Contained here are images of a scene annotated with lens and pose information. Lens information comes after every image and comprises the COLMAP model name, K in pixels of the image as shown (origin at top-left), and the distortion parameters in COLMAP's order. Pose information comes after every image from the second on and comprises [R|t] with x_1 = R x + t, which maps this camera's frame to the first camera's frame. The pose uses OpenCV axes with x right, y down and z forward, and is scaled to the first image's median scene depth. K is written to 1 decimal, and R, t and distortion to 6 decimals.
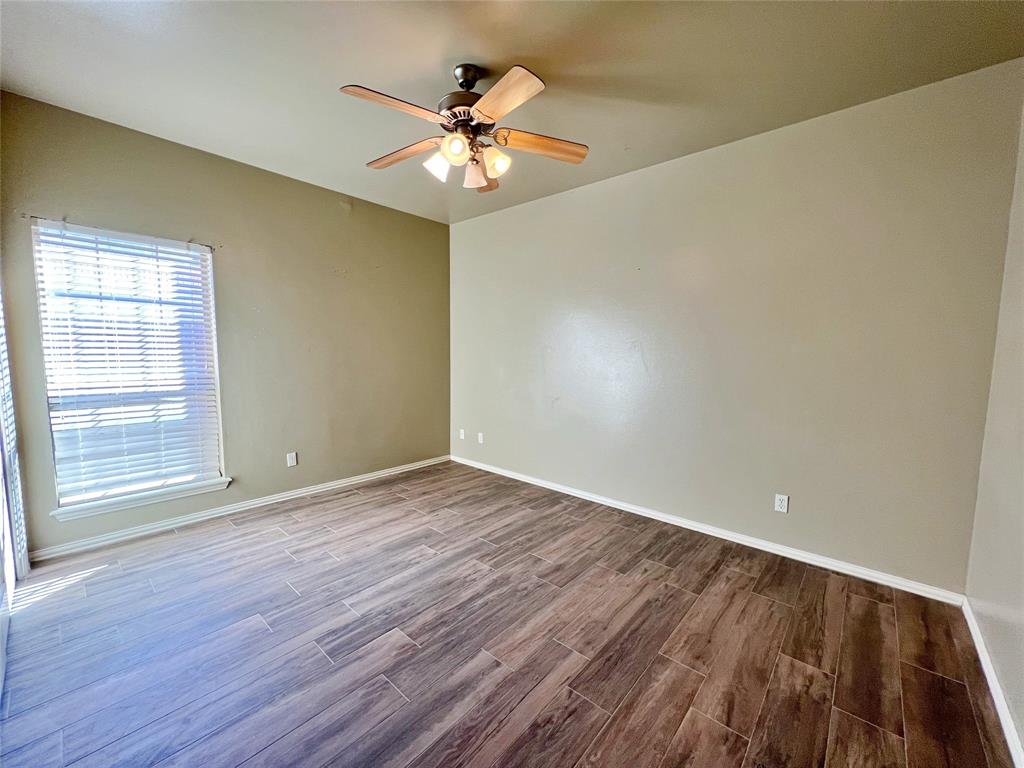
lens RADIAL K [[410.9, 0, 510.9], [0, 410.9, 388.2], [0, 0, 1]] dist [-0.001186, 0.000220]
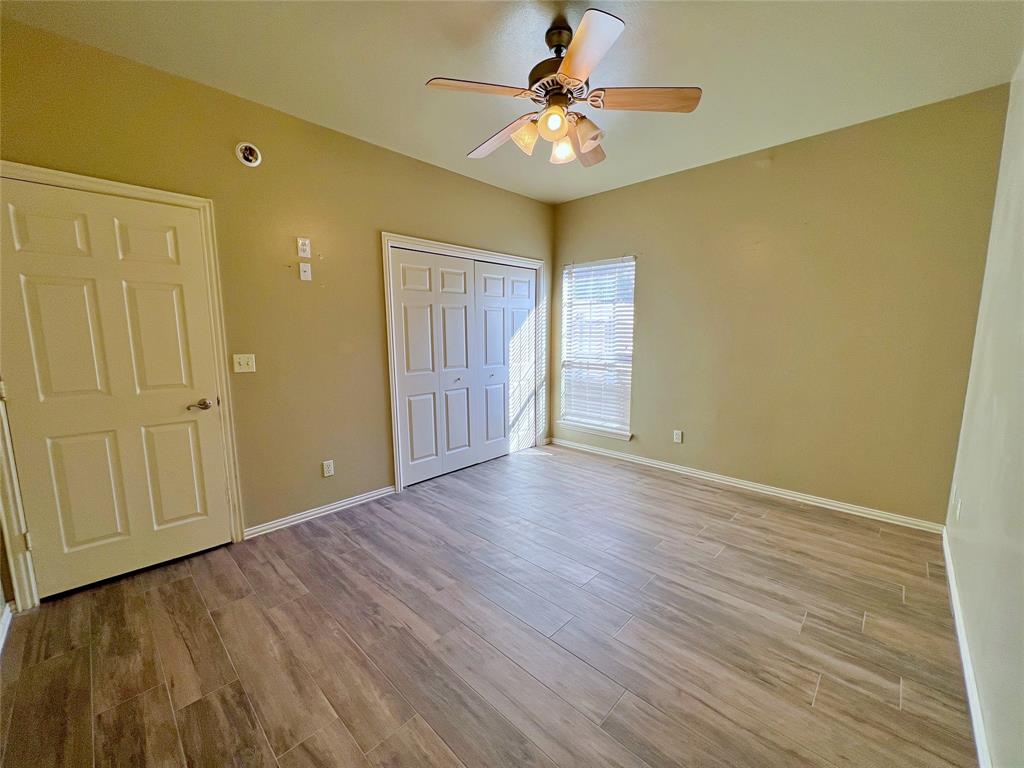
lens RADIAL K [[410.9, 0, 510.9], [0, 410.9, 388.2], [0, 0, 1]] dist [-0.001186, 0.000220]
pose [[-0.041443, 0.123797, -0.991442, 0.602046], [-0.089038, 0.987889, 0.127075, -0.056143], [0.995166, 0.093542, -0.029919, 0.646877]]
